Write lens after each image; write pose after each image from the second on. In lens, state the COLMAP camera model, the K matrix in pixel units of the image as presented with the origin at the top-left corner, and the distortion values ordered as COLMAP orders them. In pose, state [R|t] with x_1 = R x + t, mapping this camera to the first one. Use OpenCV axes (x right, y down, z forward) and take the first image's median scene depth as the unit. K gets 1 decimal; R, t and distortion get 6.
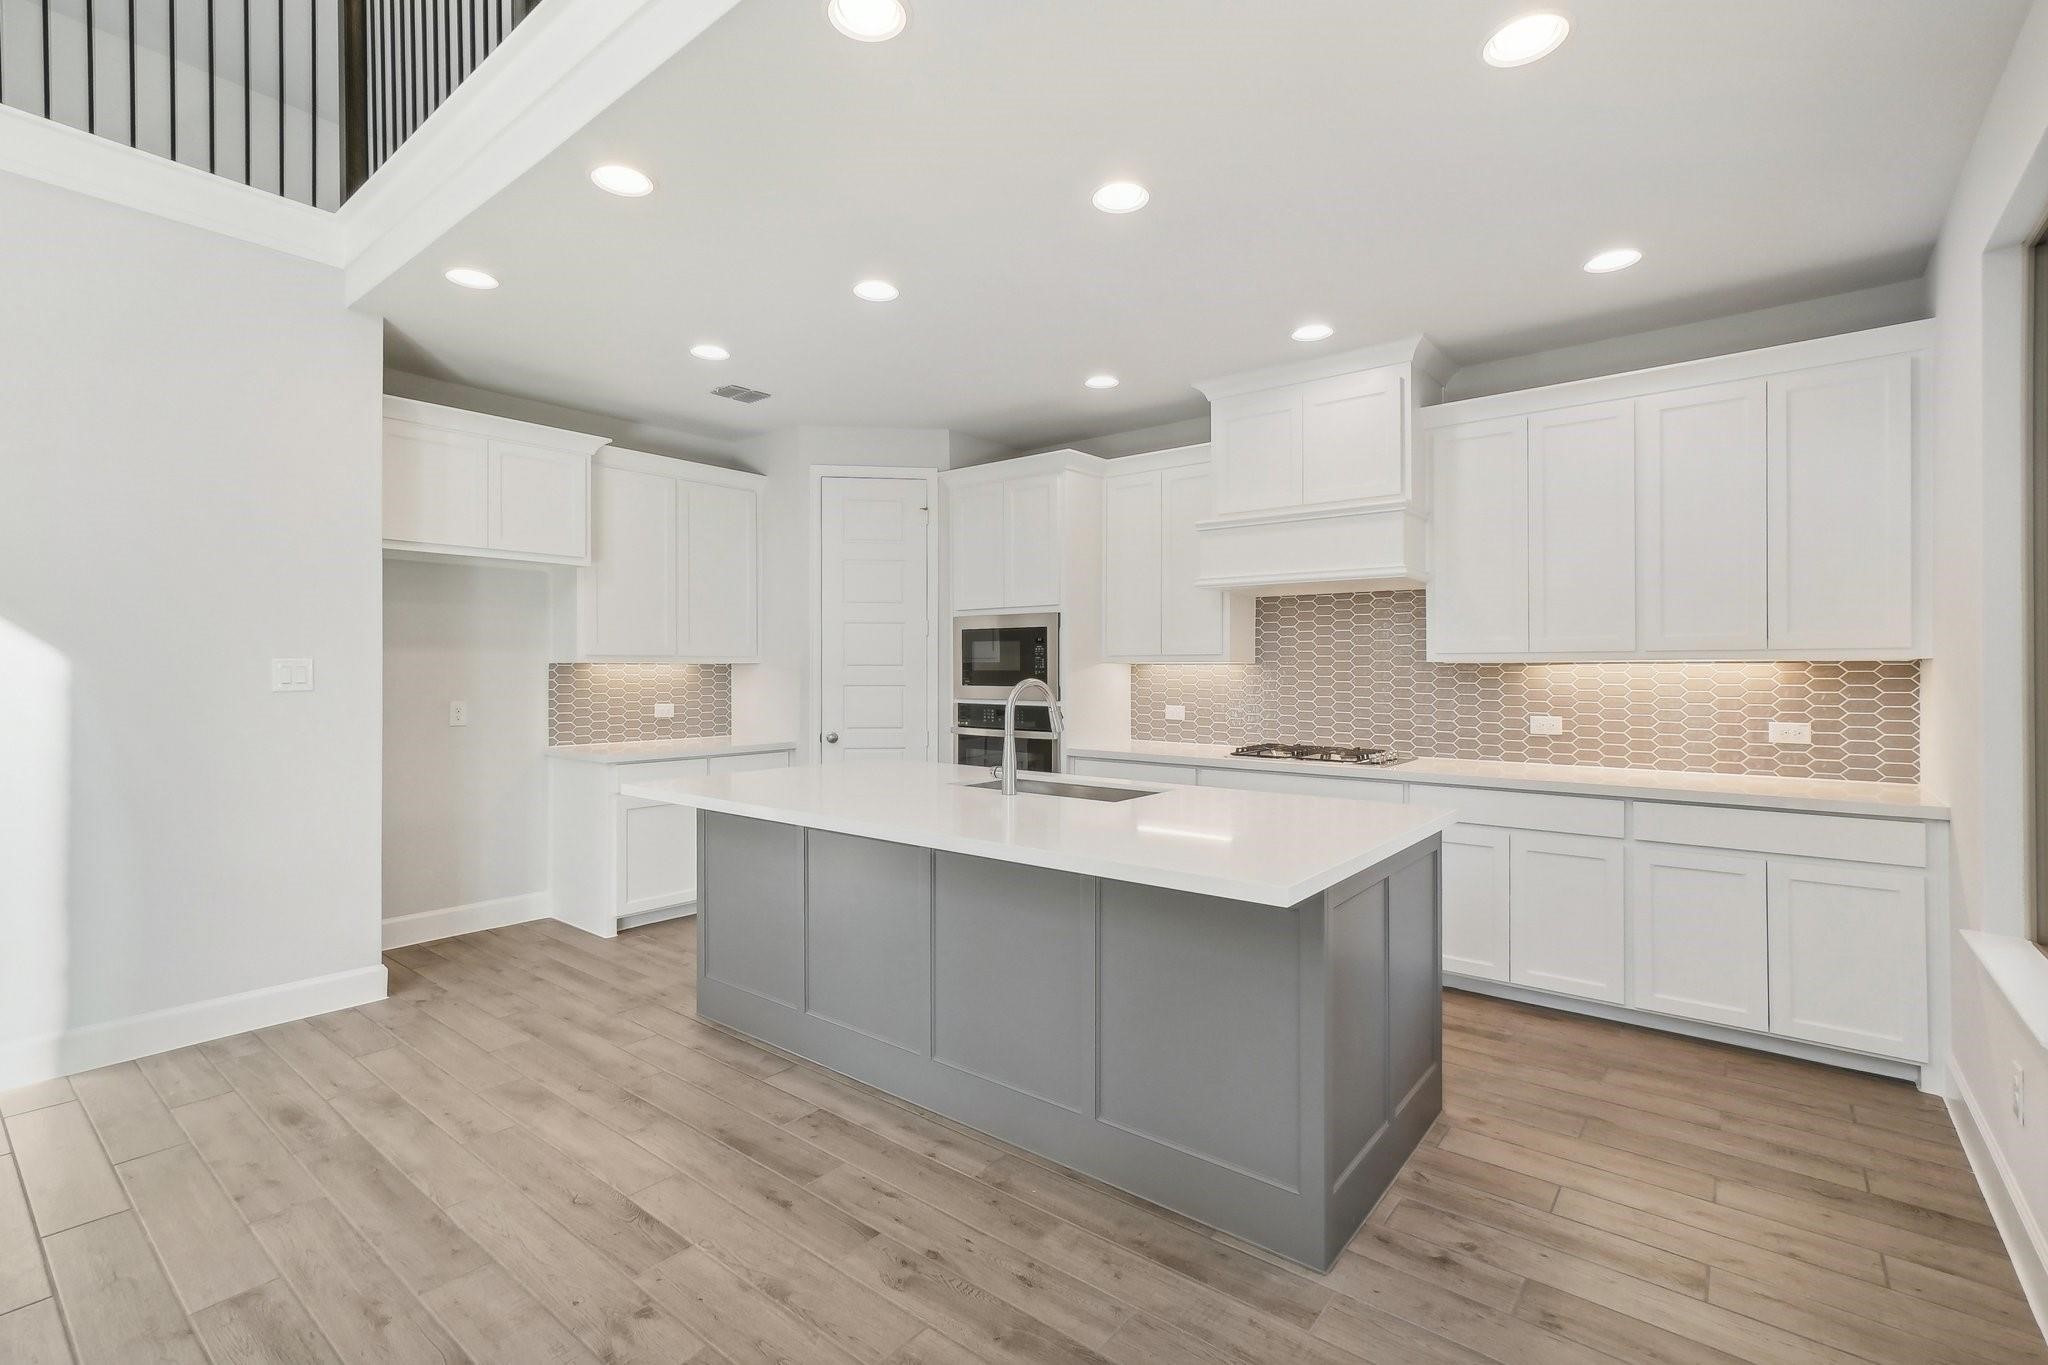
lens RADIAL K [[931.7, 0, 996.9], [0, 931.7, 670.4], [0, 0, 1]] dist [0.002466, 0.000402]
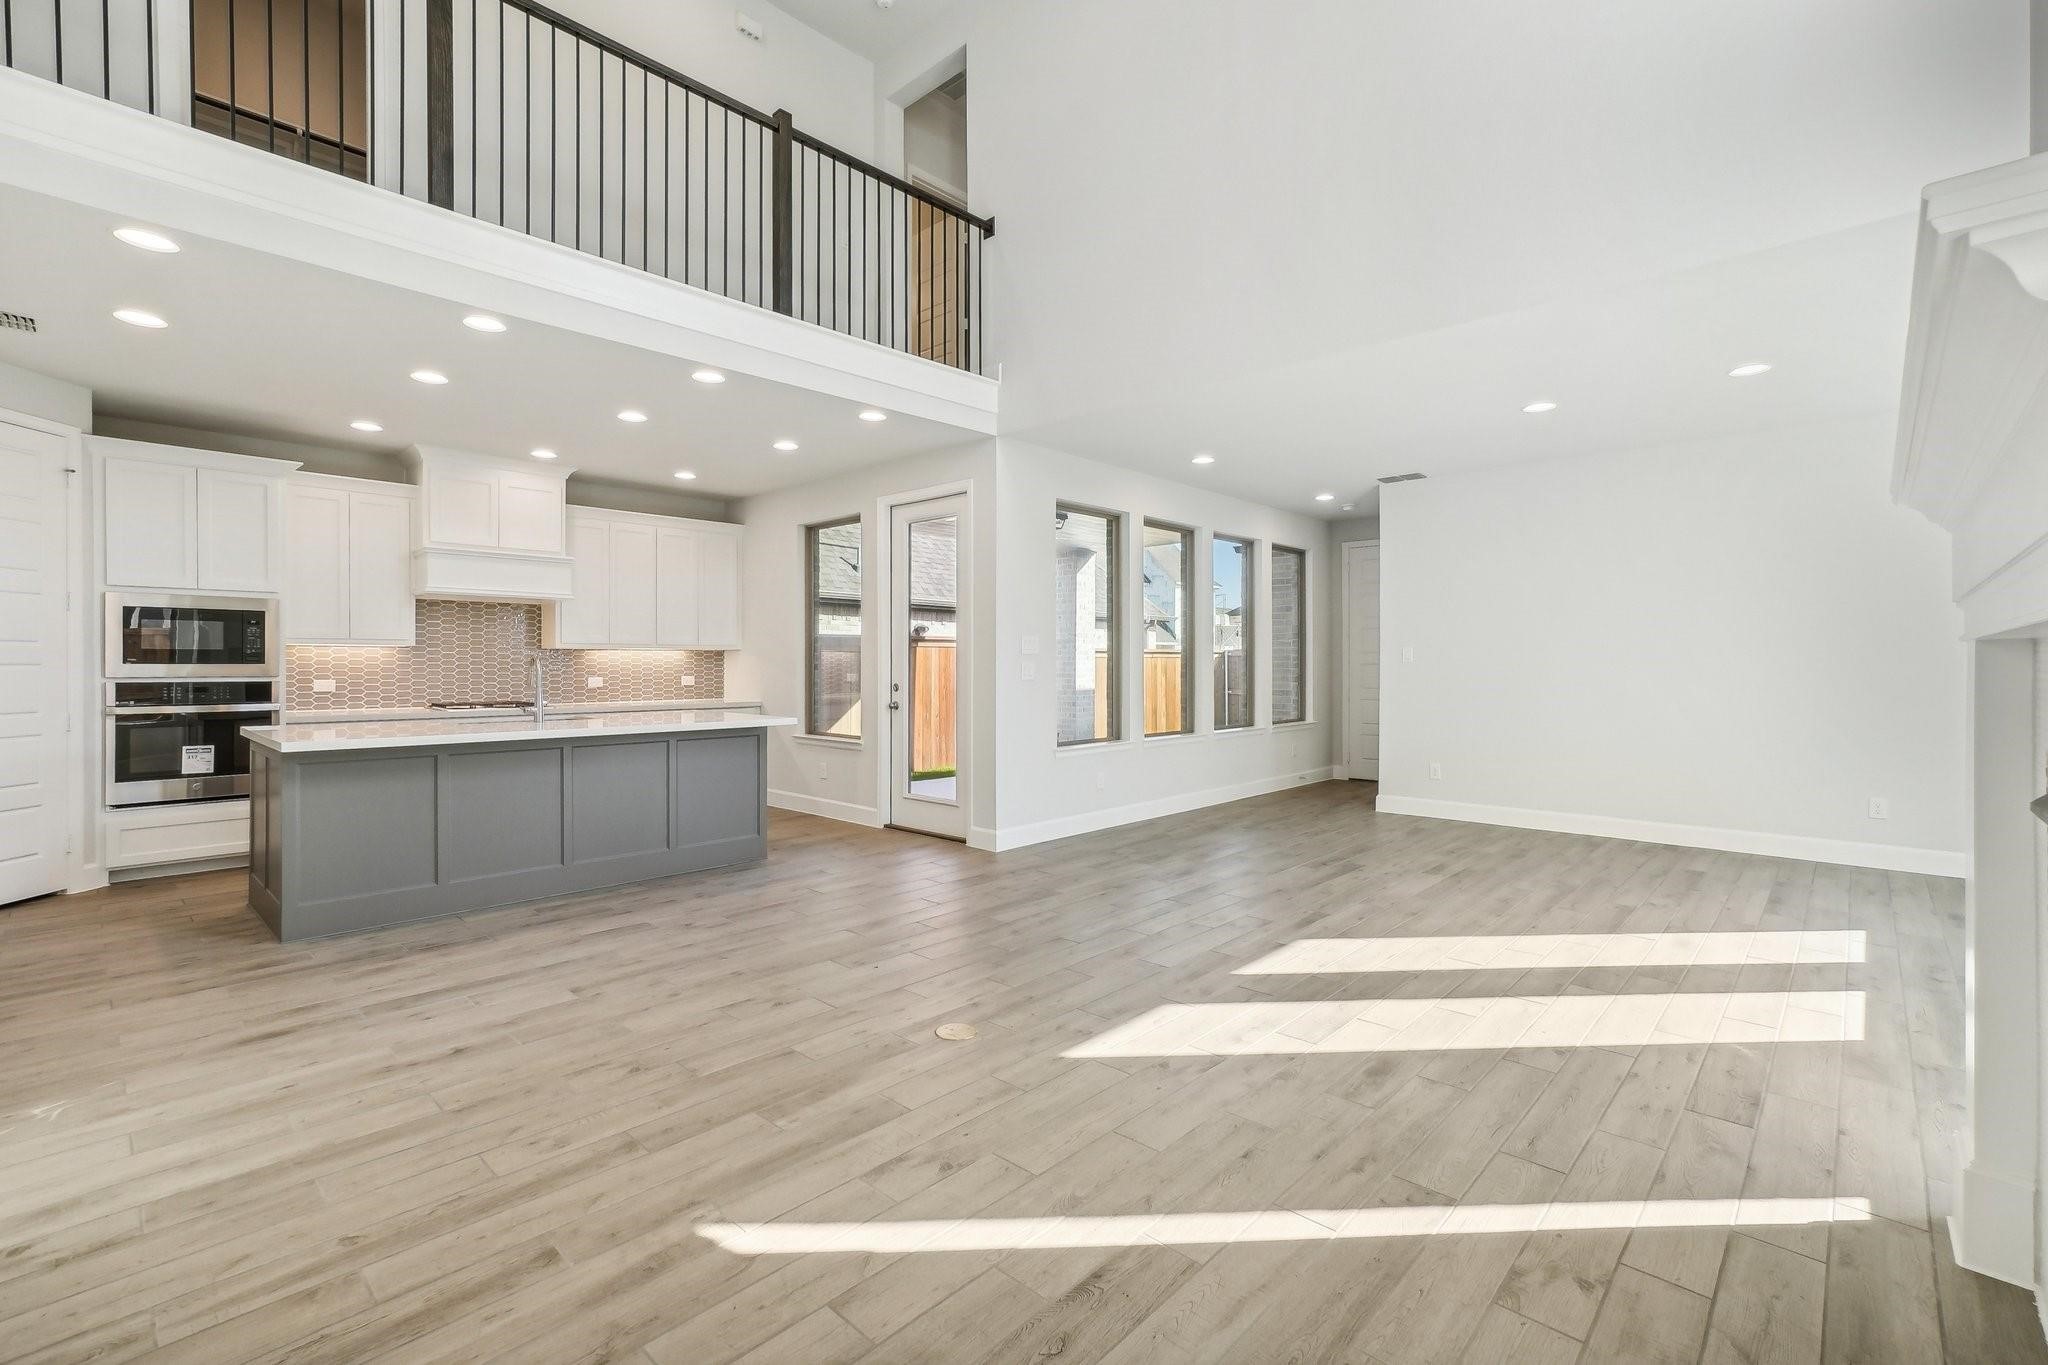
lens RADIAL K [[908.1, 0, 1010.3], [0, 908.1, 654.6], [0, 0, 1]] dist [-0.022729, 0.014405]
pose [[0.072922, 0.008830, 0.997299, -1.058796], [-0.000954, 0.999961, -0.008784, 0.016361], [-0.997337, -0.000311, 0.072928, 0.018215]]
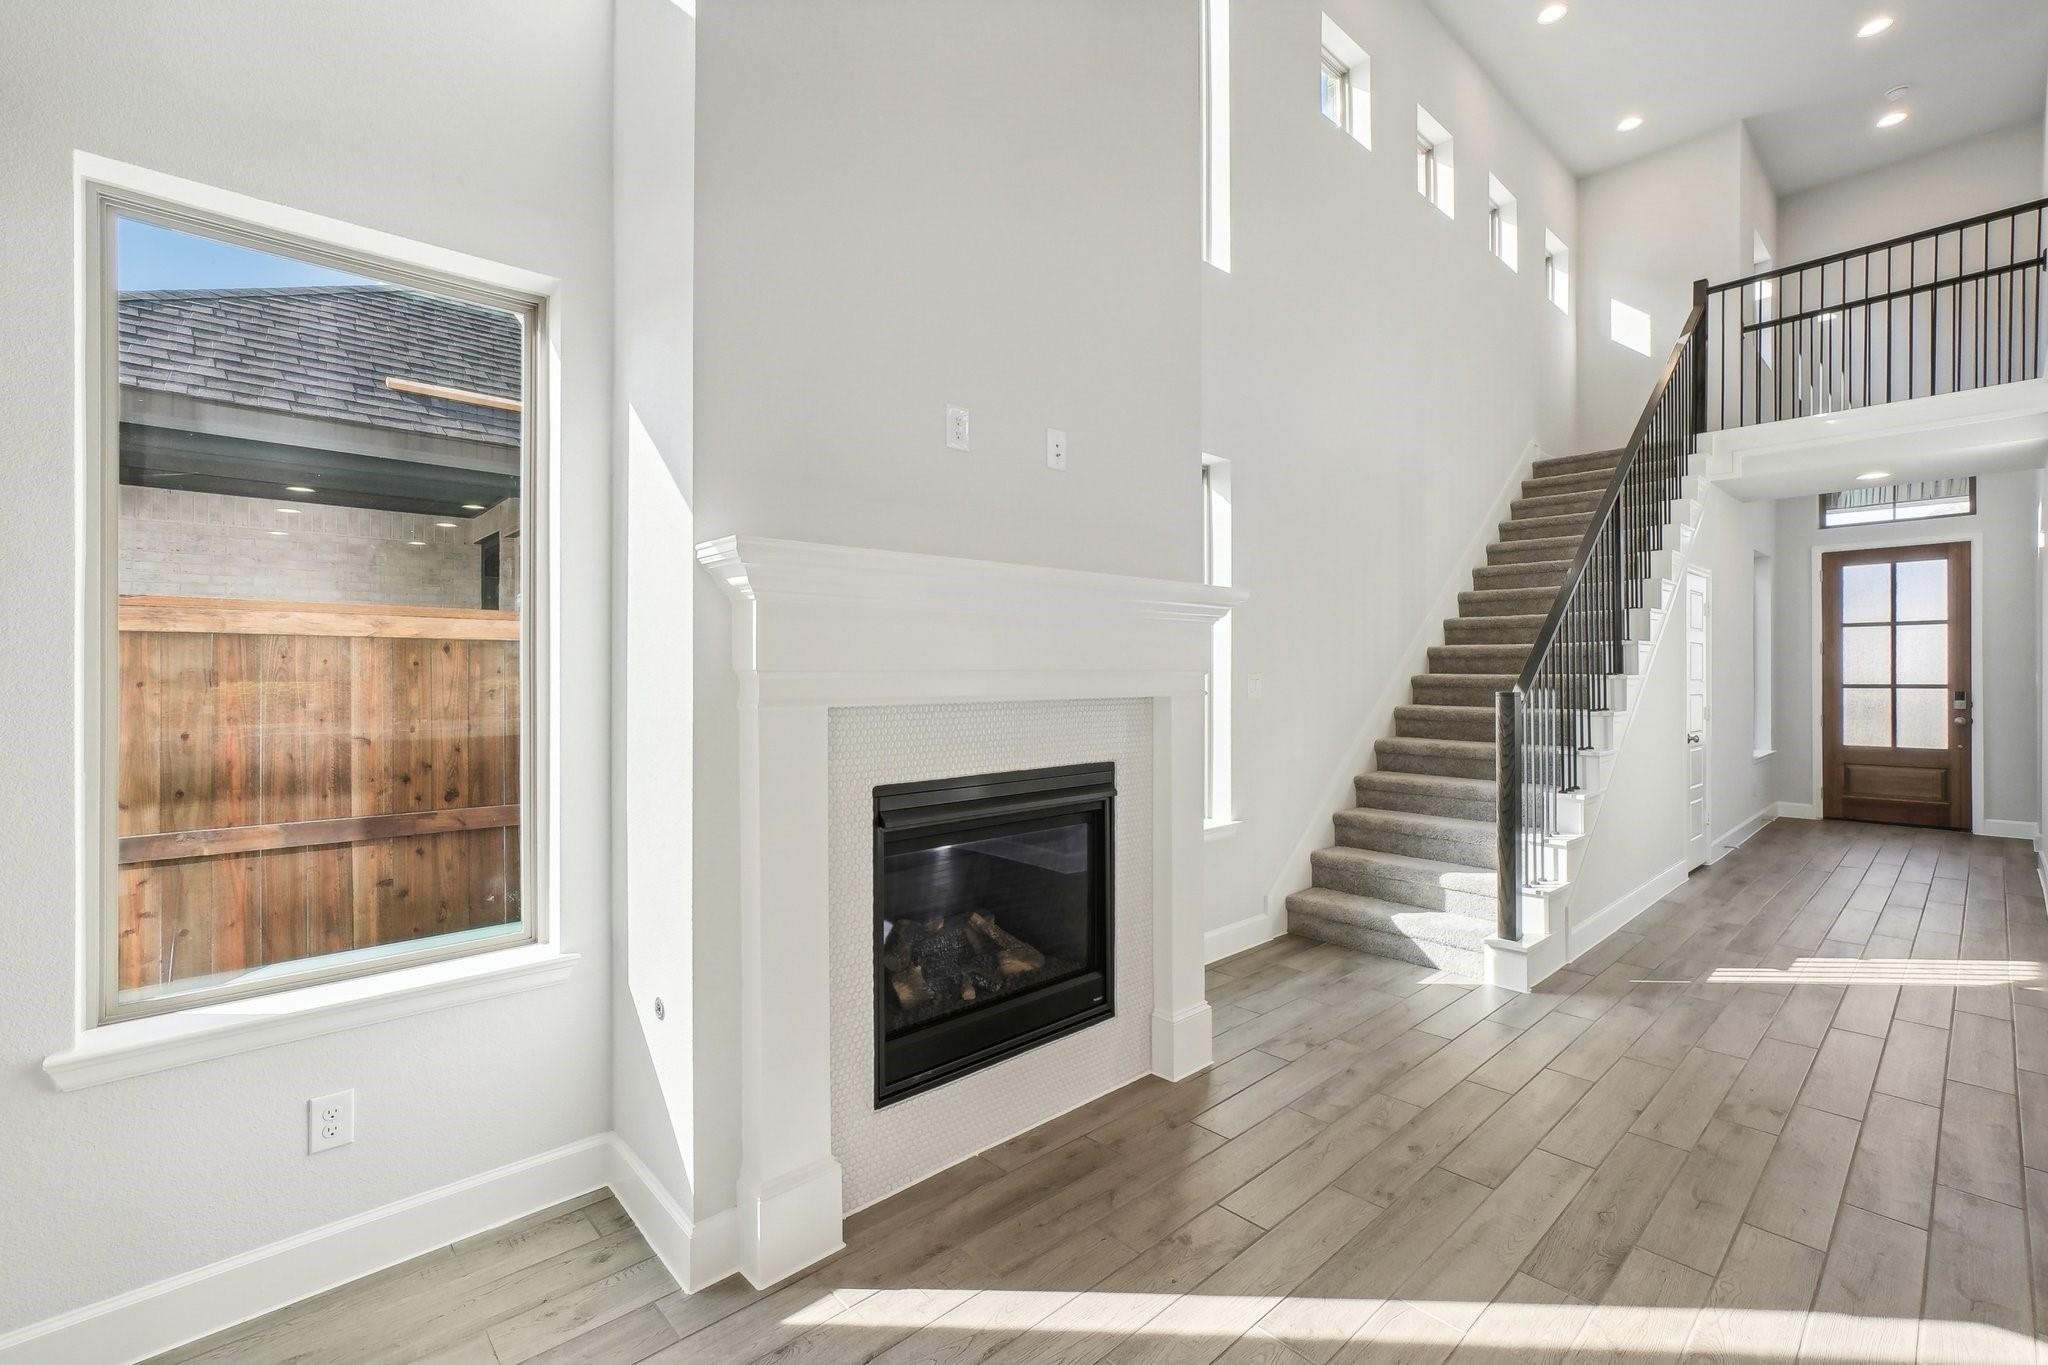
lens RADIAL K [[893.8, 0, 1024.0], [0, 893.8, 682.5], [0, 0, 1]] dist [-0.018037, 0.012521]
pose [[-0.139121, 0.005642, -0.990259, -0.181349], [0.002747, 0.999982, 0.005312, -0.009327], [0.990272, -0.001981, -0.139134, -0.219031]]
